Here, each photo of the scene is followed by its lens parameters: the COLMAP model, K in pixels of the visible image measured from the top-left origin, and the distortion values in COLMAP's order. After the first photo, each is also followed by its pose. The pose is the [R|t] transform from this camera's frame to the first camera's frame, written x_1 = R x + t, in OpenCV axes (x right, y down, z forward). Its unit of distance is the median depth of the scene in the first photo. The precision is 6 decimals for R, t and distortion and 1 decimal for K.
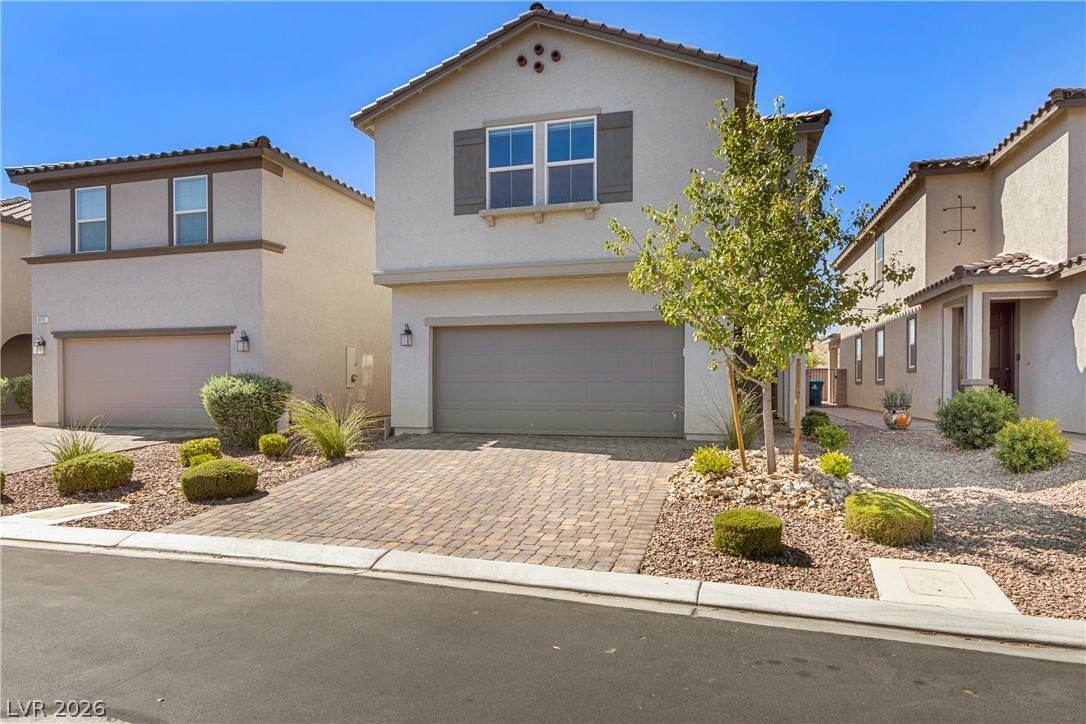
lens RADIAL K [[623.9, 0, 543.9], [0, 623.9, 376.5], [0, 0, 1]] dist [0.000747, 0.002574]
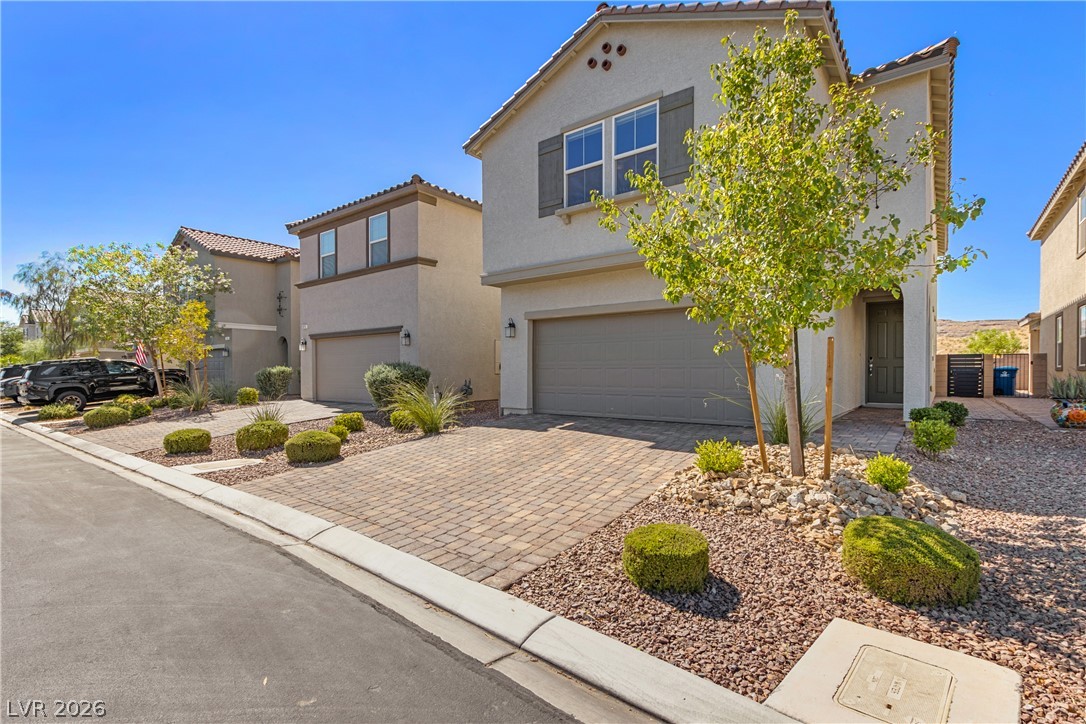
lens RADIAL K [[510.2, 0, 534.4], [0, 510.2, 367.5], [0, 0, 1]] dist [0.003059, -0.001037]
pose [[0.925263, -0.003708, -0.379307, 0.201810], [0.004918, 0.999985, 0.002222, 0.005258], [0.379294, -0.003921, 0.925268, 0.165912]]
